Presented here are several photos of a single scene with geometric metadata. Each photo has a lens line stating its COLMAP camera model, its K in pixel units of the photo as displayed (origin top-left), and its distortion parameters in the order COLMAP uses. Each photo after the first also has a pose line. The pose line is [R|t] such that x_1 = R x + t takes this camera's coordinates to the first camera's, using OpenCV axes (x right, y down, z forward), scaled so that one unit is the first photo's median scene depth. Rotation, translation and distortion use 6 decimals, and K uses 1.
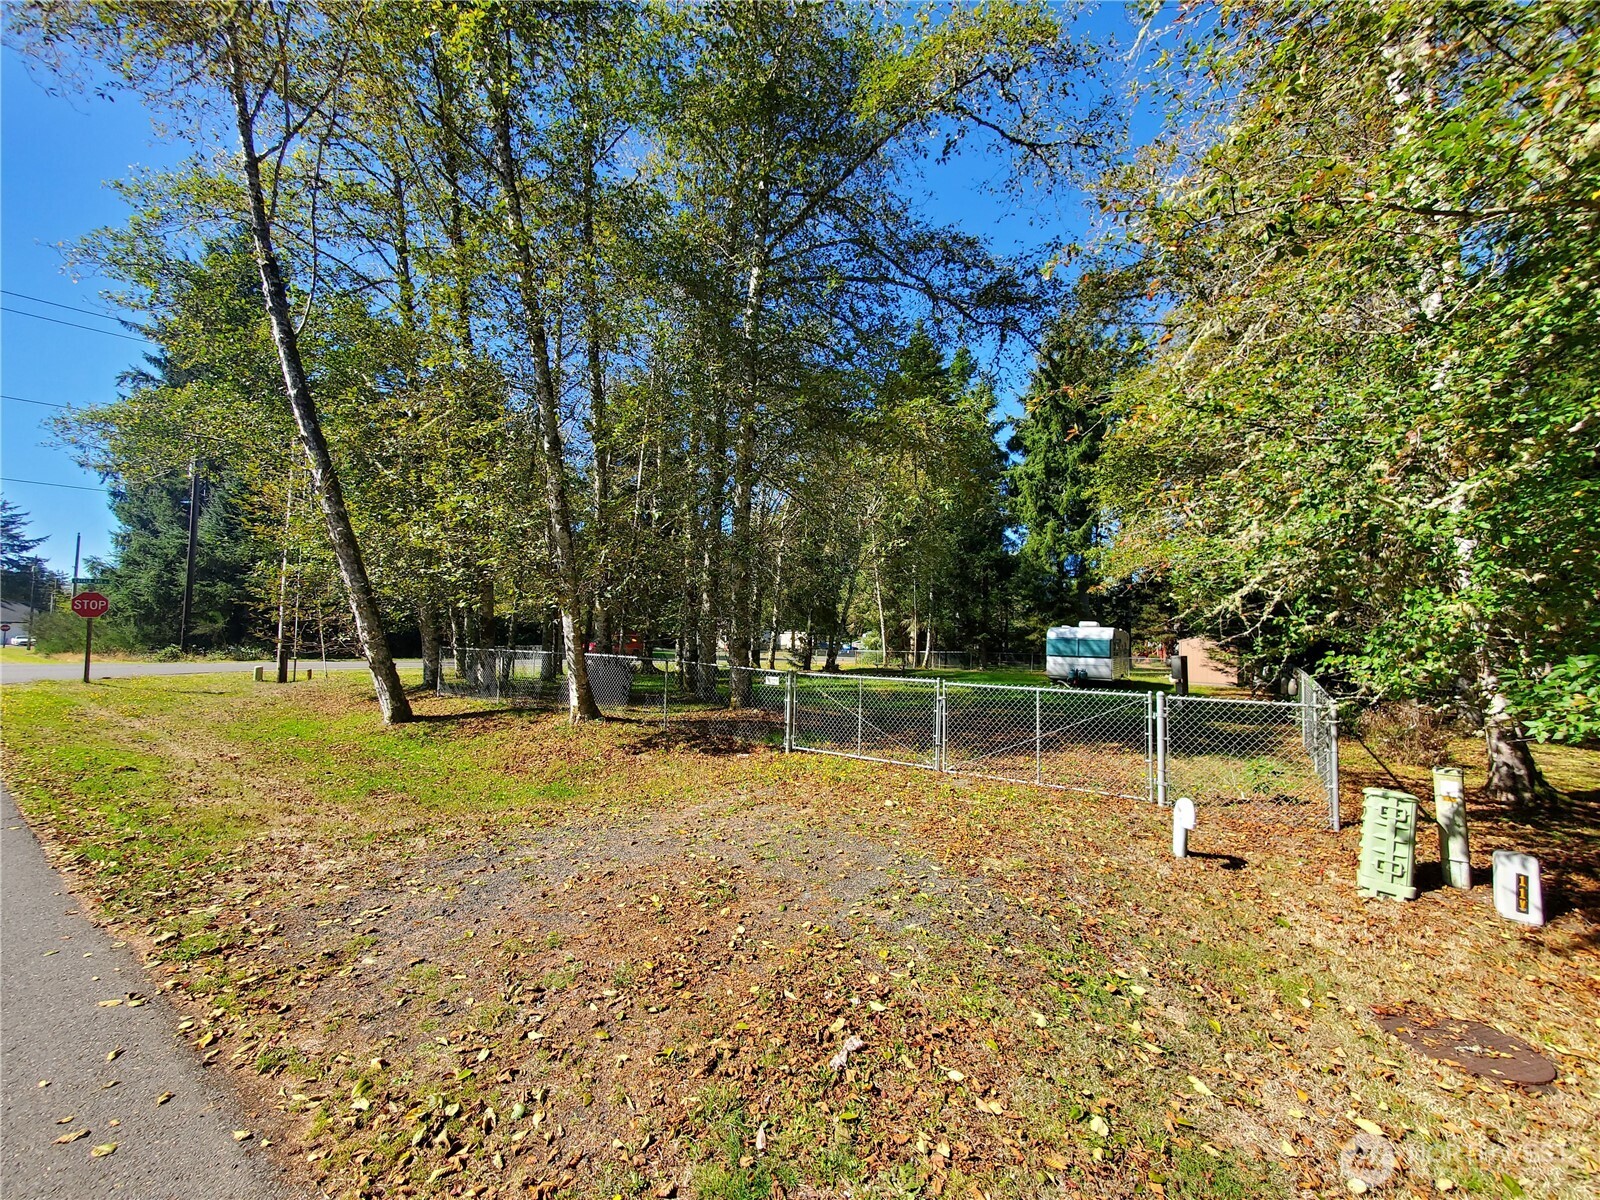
lens RADIAL K [[642.9, 0, 795.7], [0, 642.9, 596.1], [0, 0, 1]] dist [-0.000976, -0.000090]
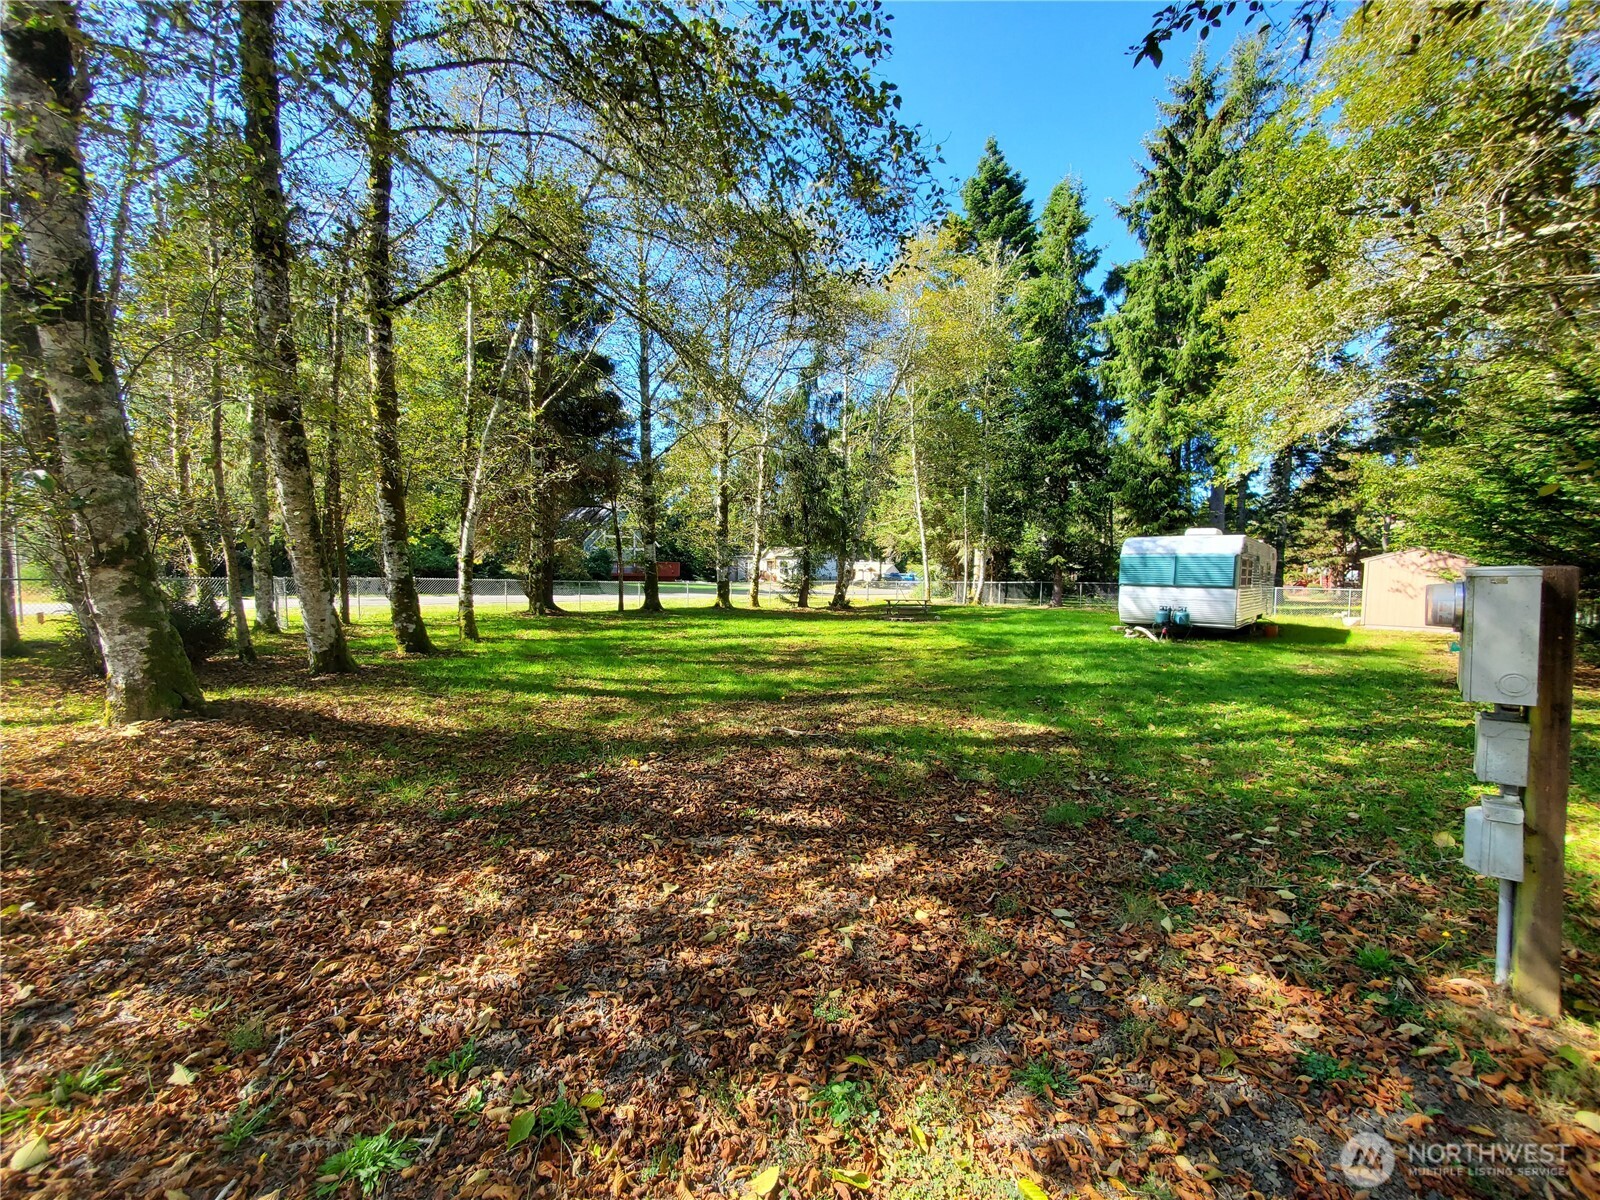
lens RADIAL K [[642.9, 0, 805.6], [0, 642.9, 598.5], [0, 0, 1]] dist [-0.000976, -0.000090]
pose [[0.986818, -0.004793, -0.161765, 0.134196], [0.022232, 0.994100, 0.106166, 0.023783], [0.160301, -0.108363, 0.981102, 0.247196]]
